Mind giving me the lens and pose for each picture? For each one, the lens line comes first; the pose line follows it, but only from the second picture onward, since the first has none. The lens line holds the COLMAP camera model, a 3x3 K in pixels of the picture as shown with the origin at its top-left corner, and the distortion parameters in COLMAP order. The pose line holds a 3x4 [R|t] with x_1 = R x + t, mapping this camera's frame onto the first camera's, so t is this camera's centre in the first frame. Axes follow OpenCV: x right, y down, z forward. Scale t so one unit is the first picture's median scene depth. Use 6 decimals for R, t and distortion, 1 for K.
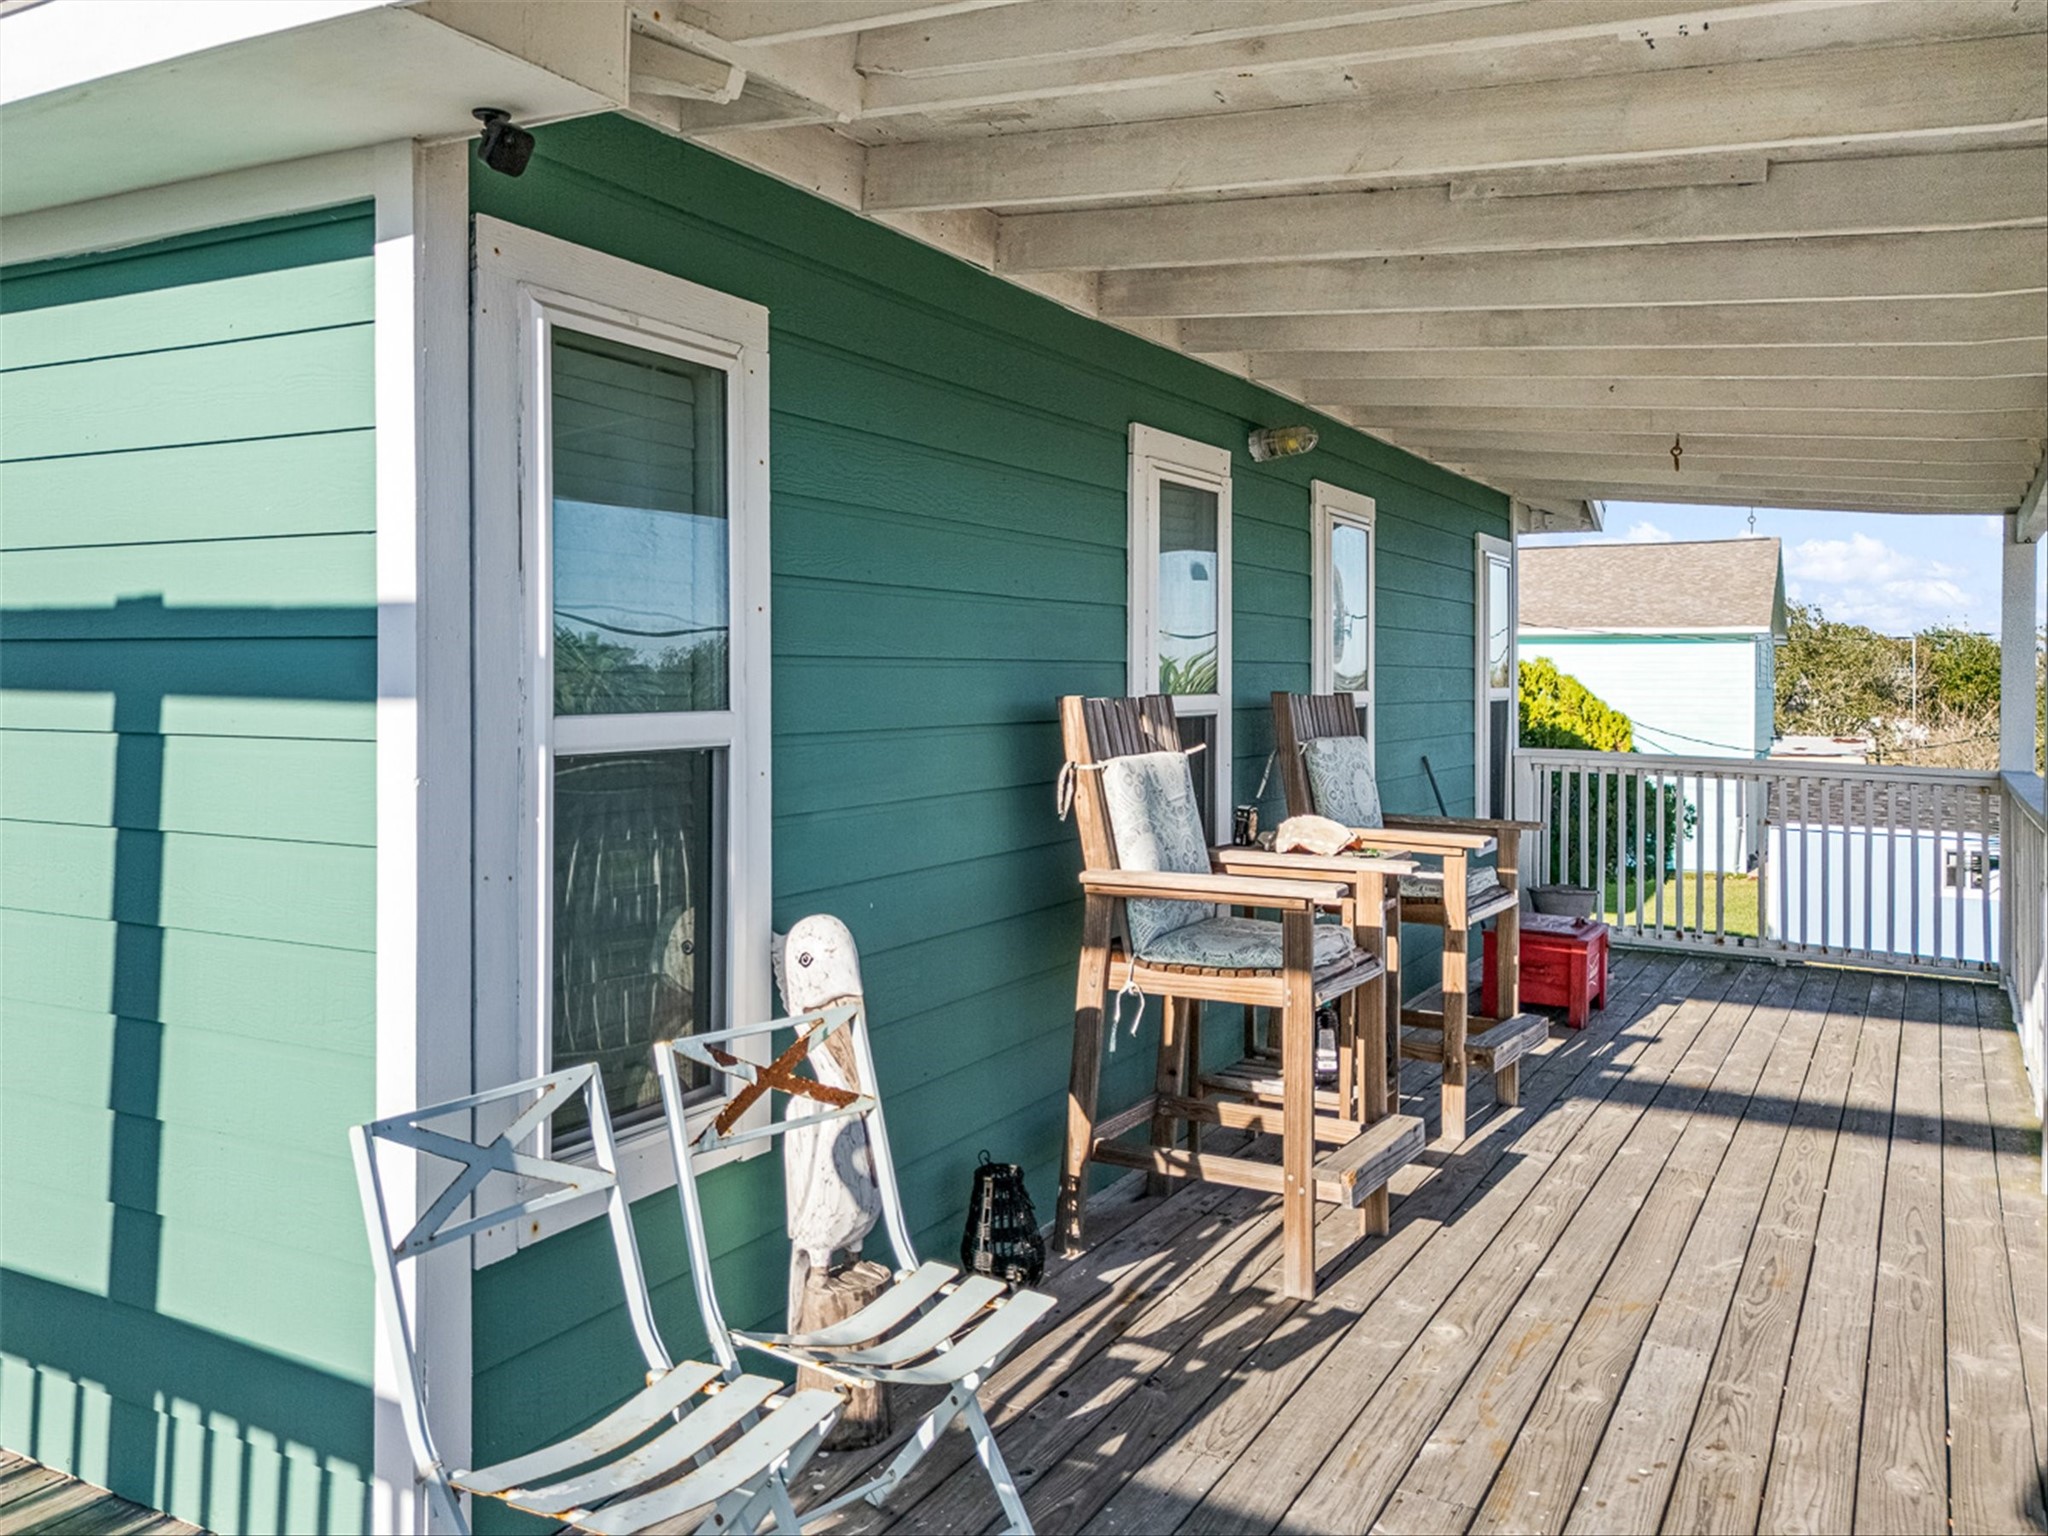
lens RADIAL K [[1603.0, 0, 1020.8], [0, 1603.0, 620.8], [0, 0, 1]] dist [-0.001233, -0.005415]
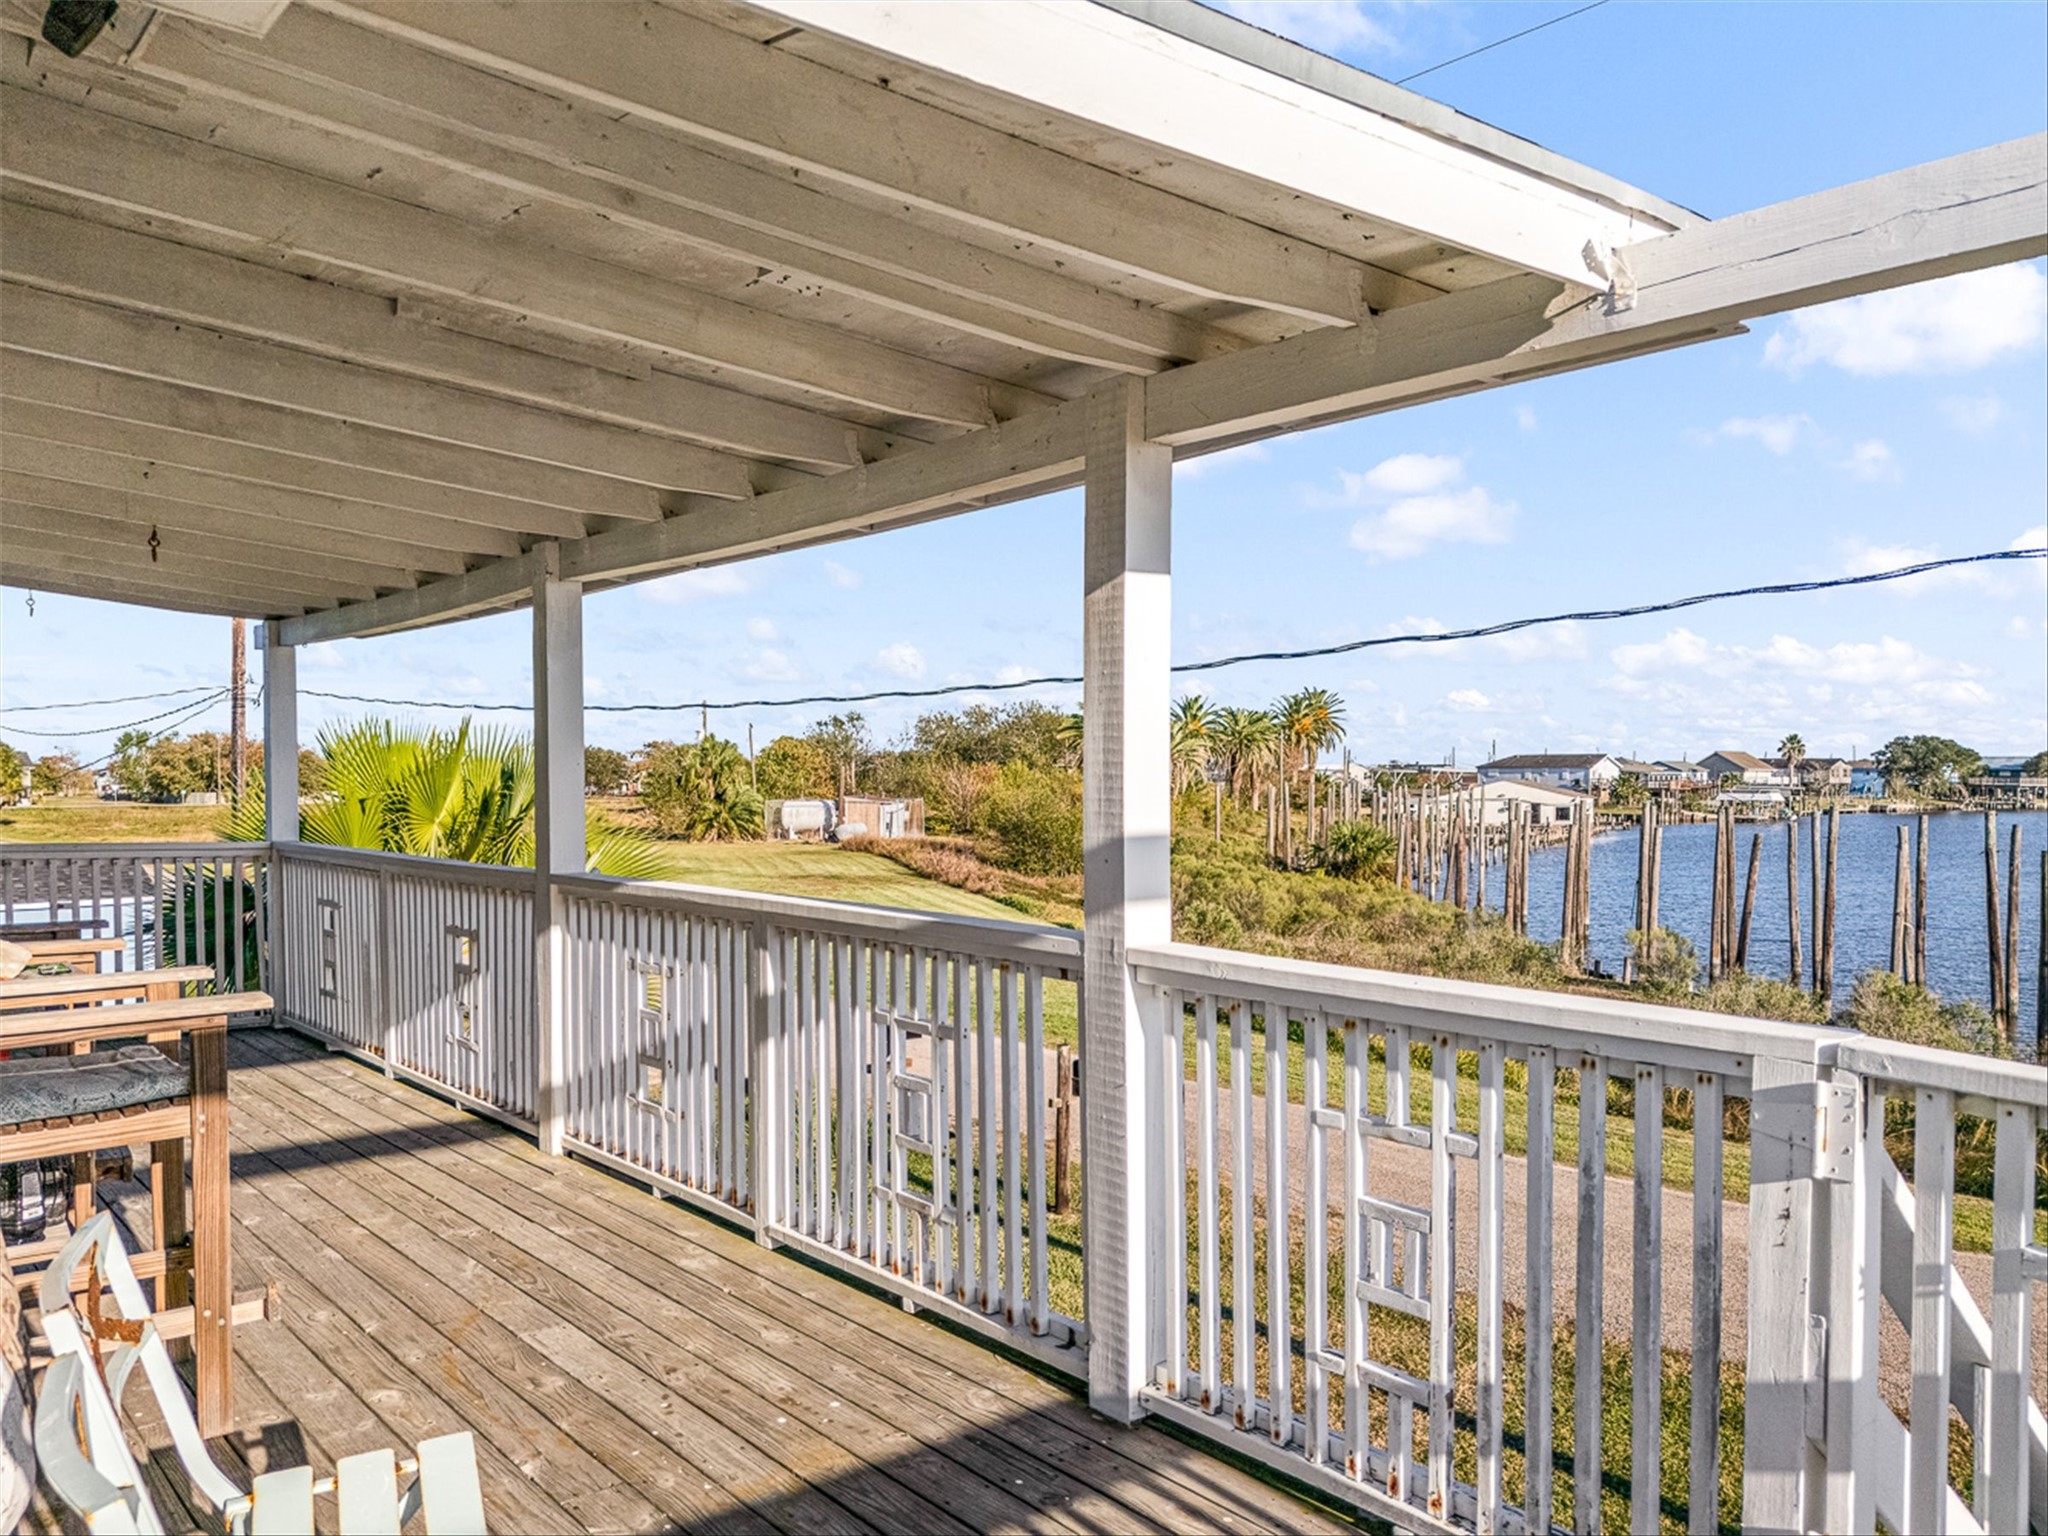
lens RADIAL K [[1550.6, 0, 935.6], [0, 1550.6, 761.6], [0, 0, 1]] dist [-0.000253, -0.000111]
pose [[0.385738, -0.011934, 0.922531, -0.515724], [-0.026924, 0.999345, 0.024186, -0.008151], [-0.922215, -0.034168, 0.385164, 0.279179]]
